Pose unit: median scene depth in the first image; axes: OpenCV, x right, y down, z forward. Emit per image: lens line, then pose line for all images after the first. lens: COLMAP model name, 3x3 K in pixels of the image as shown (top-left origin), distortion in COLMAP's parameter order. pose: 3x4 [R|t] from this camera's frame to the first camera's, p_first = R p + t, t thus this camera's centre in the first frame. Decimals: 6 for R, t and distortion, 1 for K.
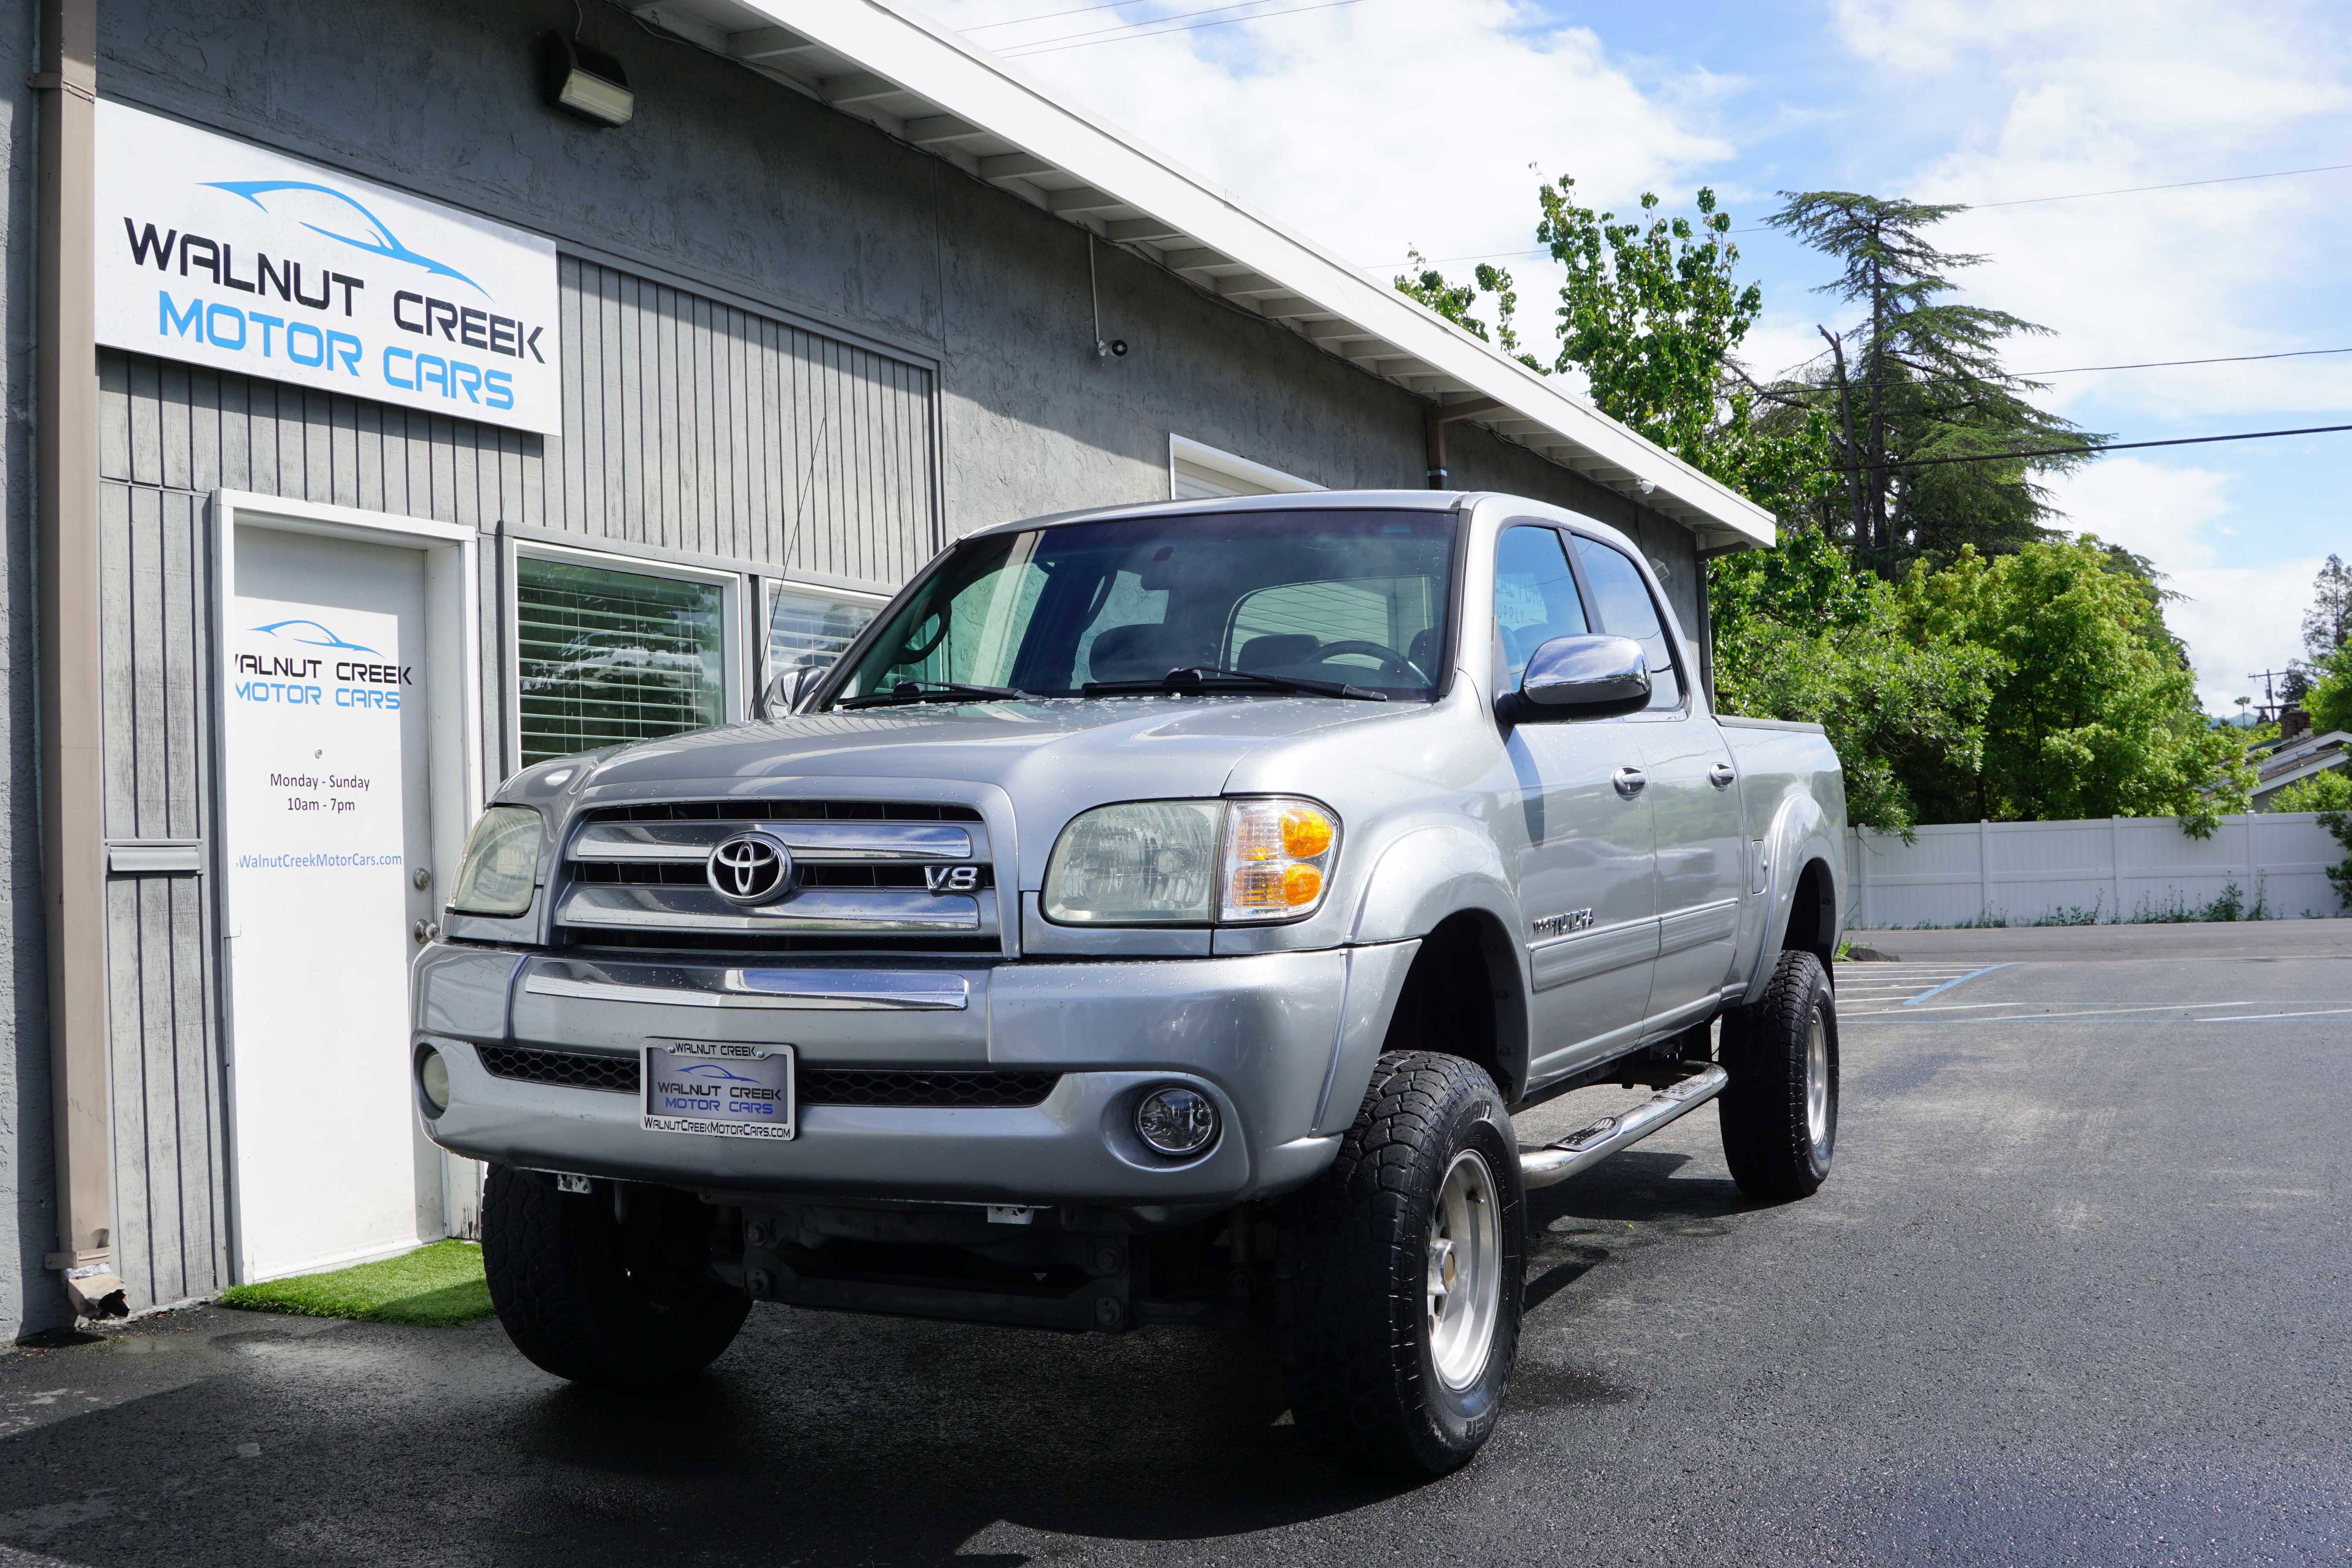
lens RADIAL K [[2467.7, 0, 1203.4], [0, 2467.7, 783.7], [0, 0, 1]] dist [-0.156210, 0.100881]
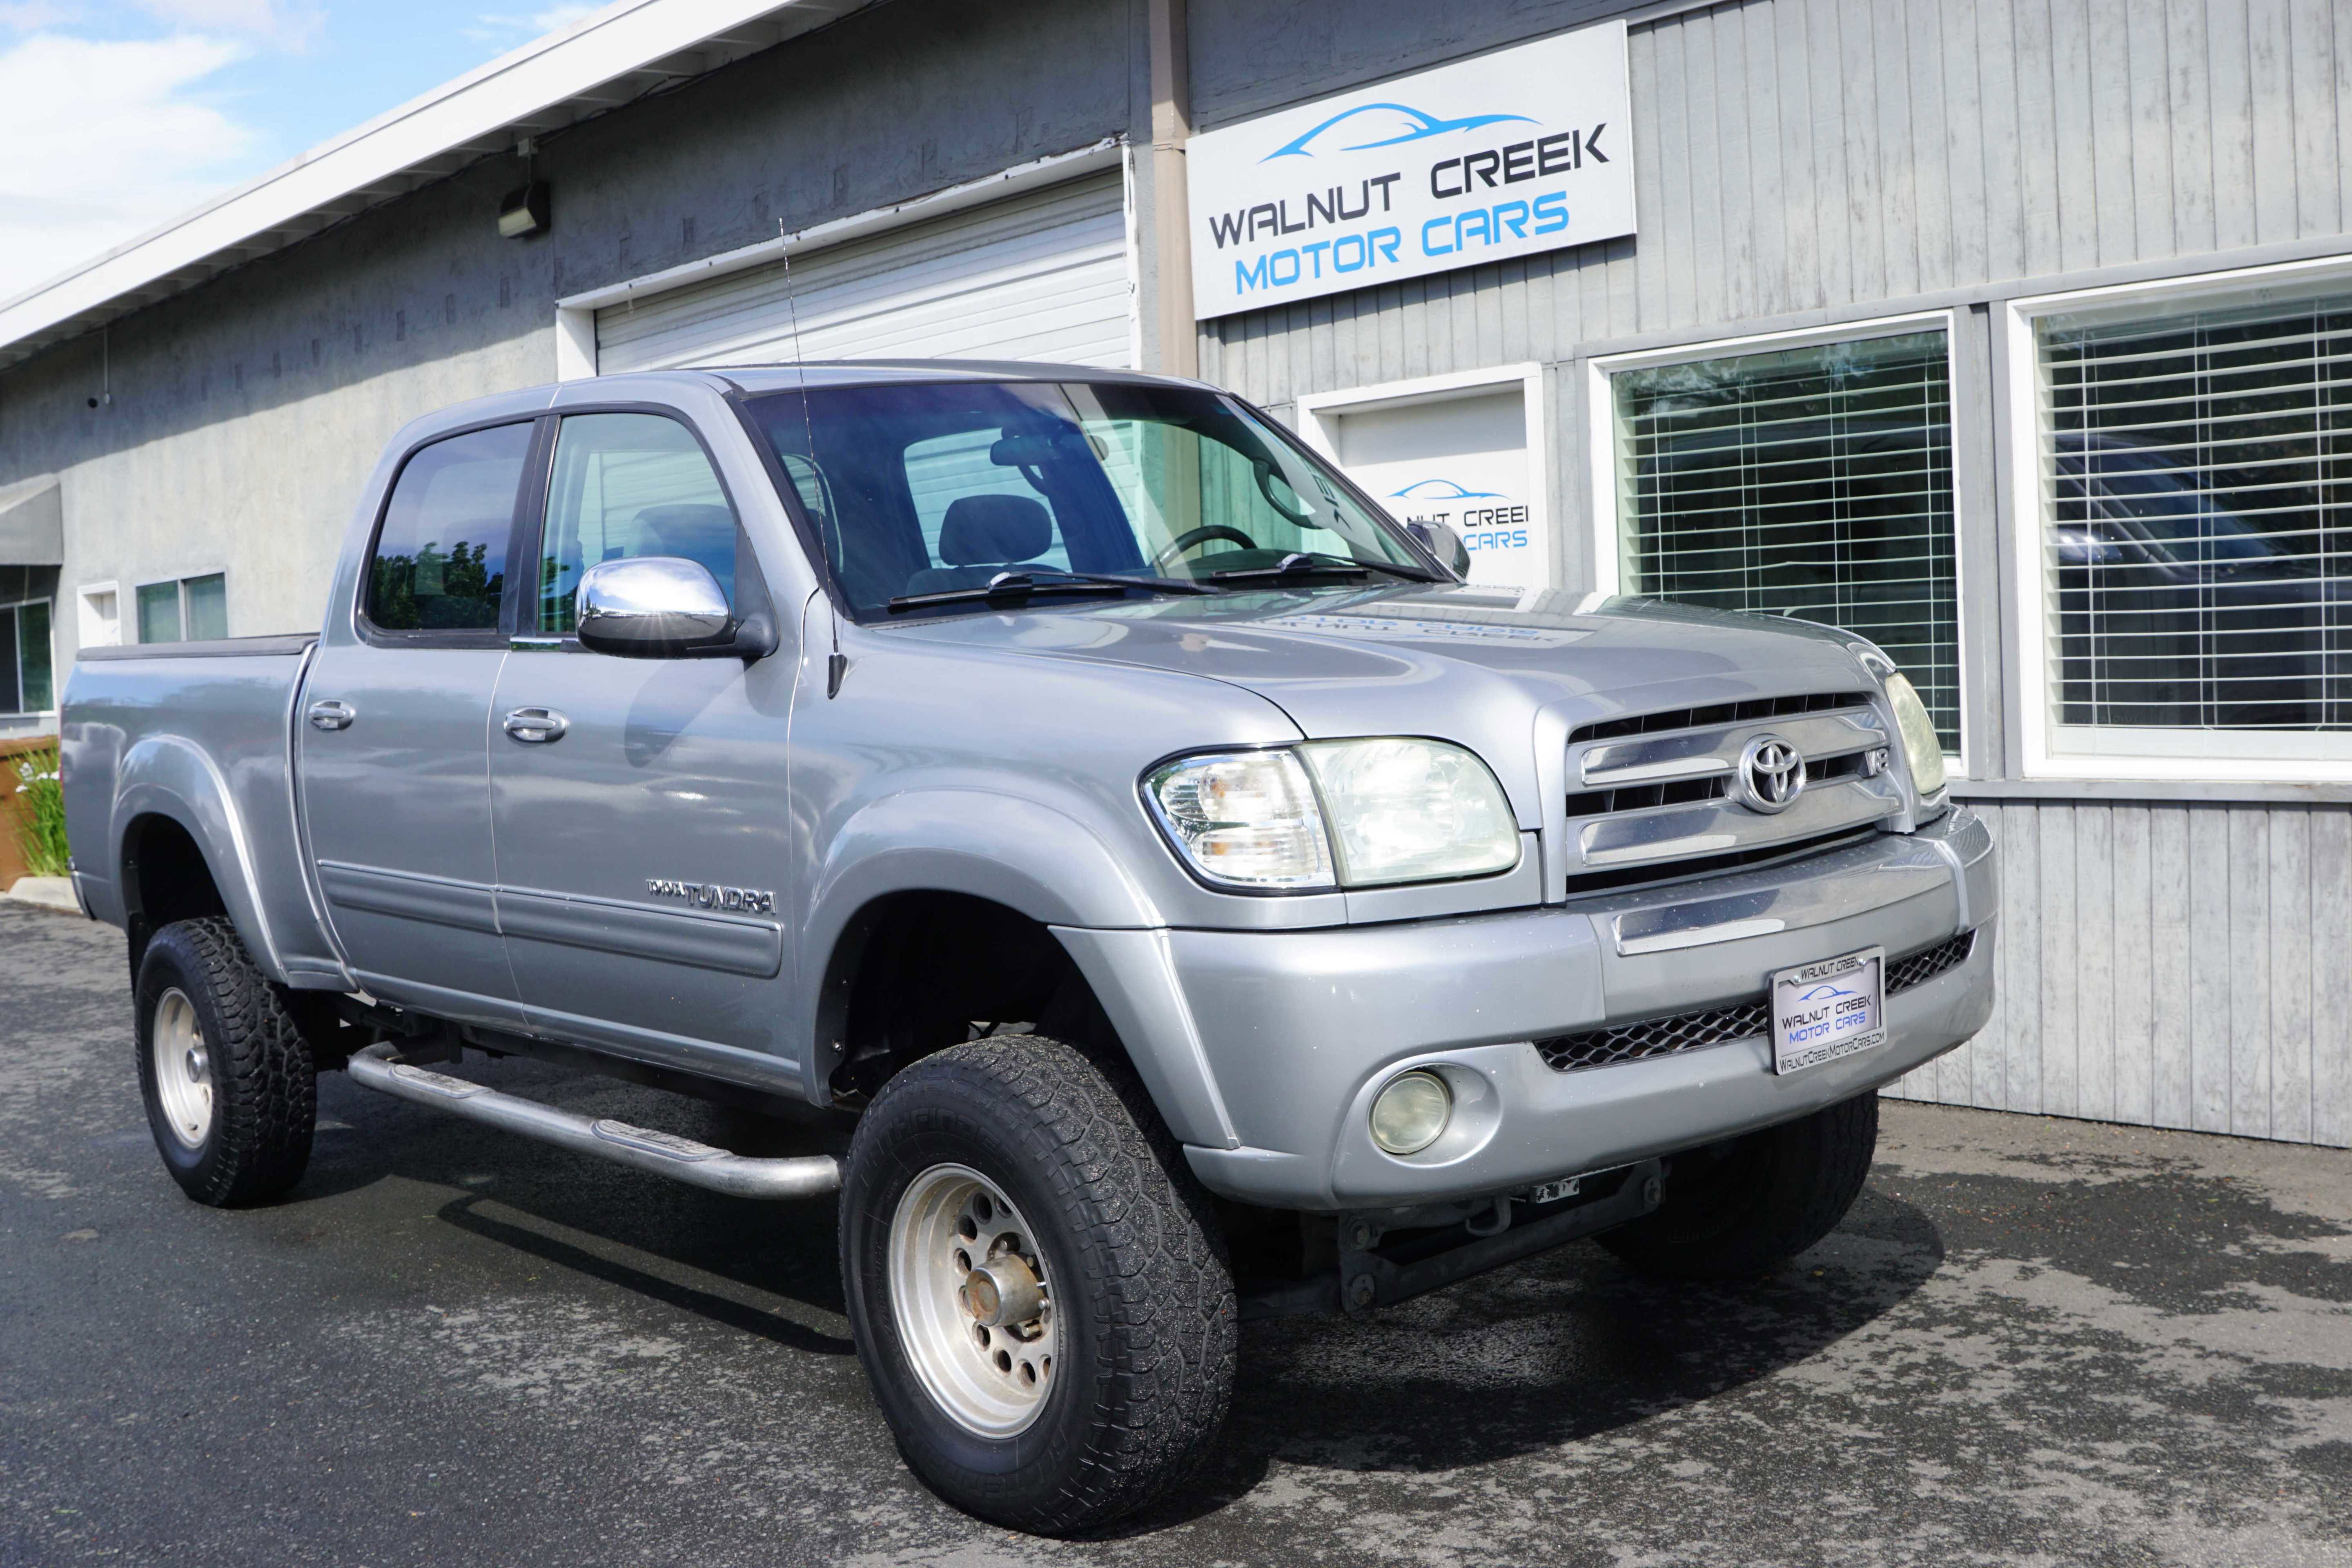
lens RADIAL K [[2470.1, 0, 1190.8], [0, 2470.1, 789.1], [0, 0, 1]] dist [-0.152682, 0.097940]
pose [[-0.409361, 0.105569, -0.906244, 0.737321], [0.086821, 0.993283, 0.076491, -0.021038], [0.908232, -0.047368, -0.415777, 1.362348]]
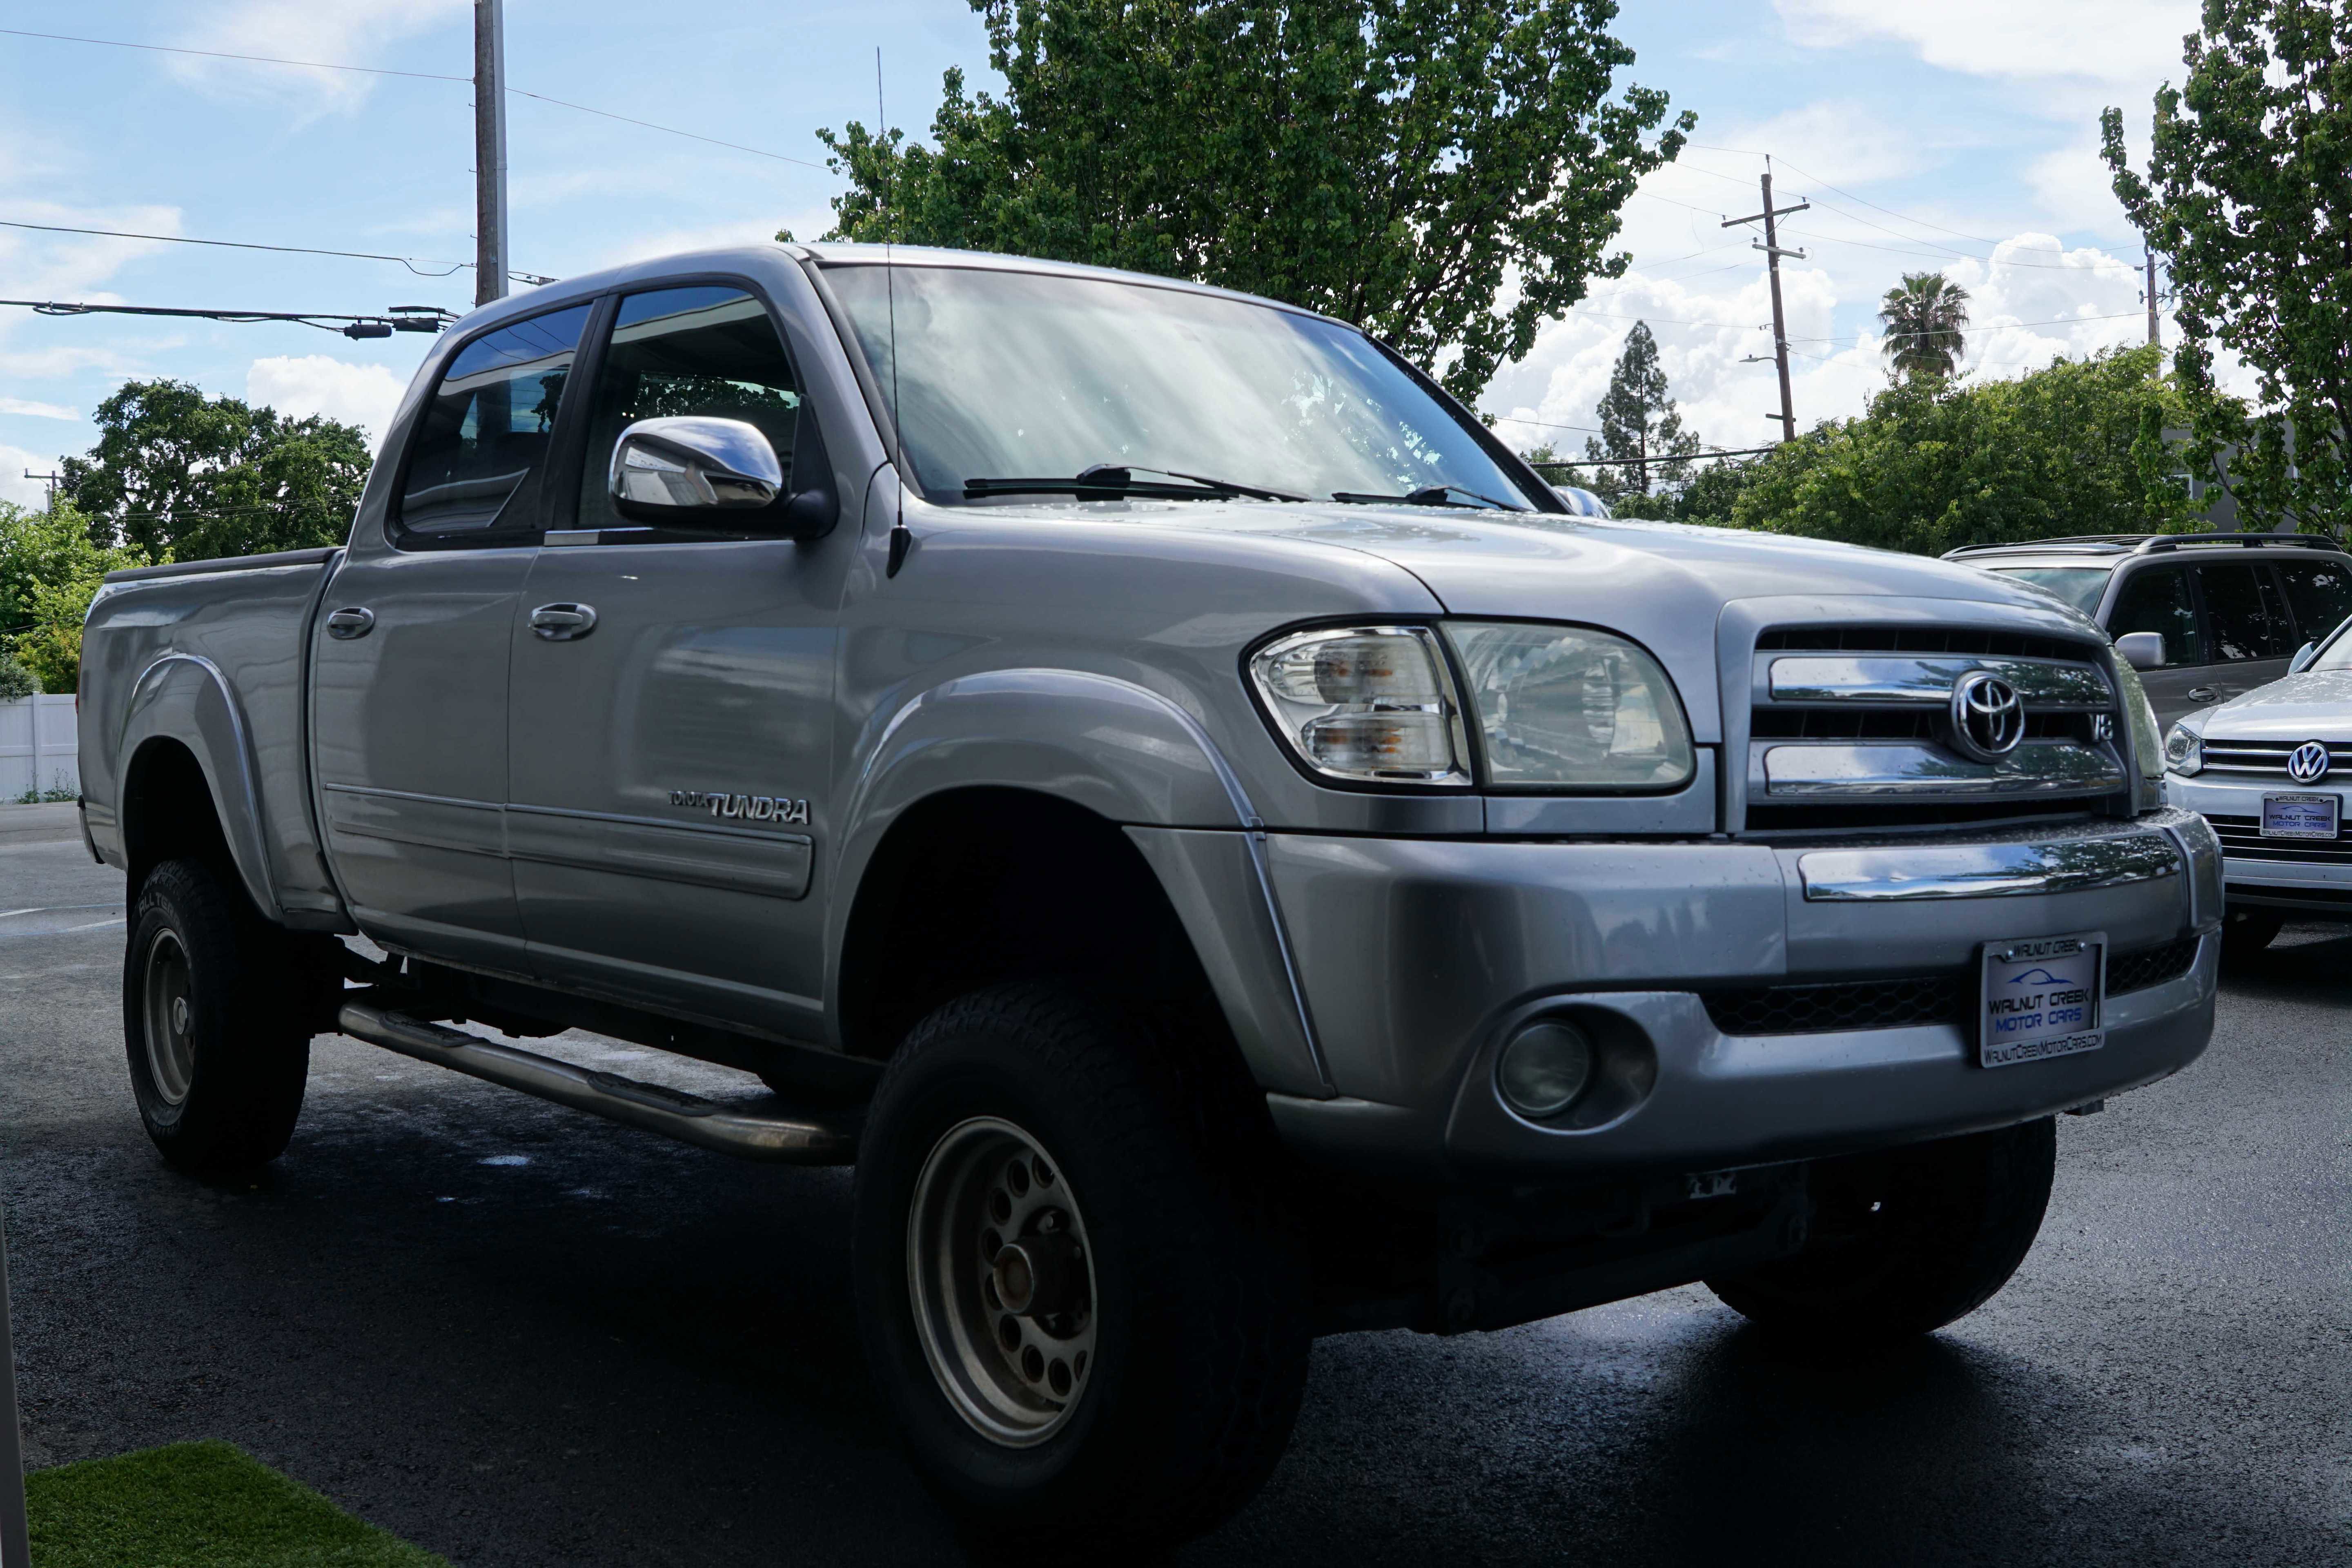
lens RADIAL K [[2470.1, 0, 1190.8], [0, 2470.1, 789.1], [0, 0, 1]] dist [-0.152682, 0.097940]
pose [[0.445781, -0.021155, 0.894892, -0.611455], [-0.018694, 0.999283, 0.032935, 0.022882], [-0.894947, -0.031411, 0.445066, 0.545834]]
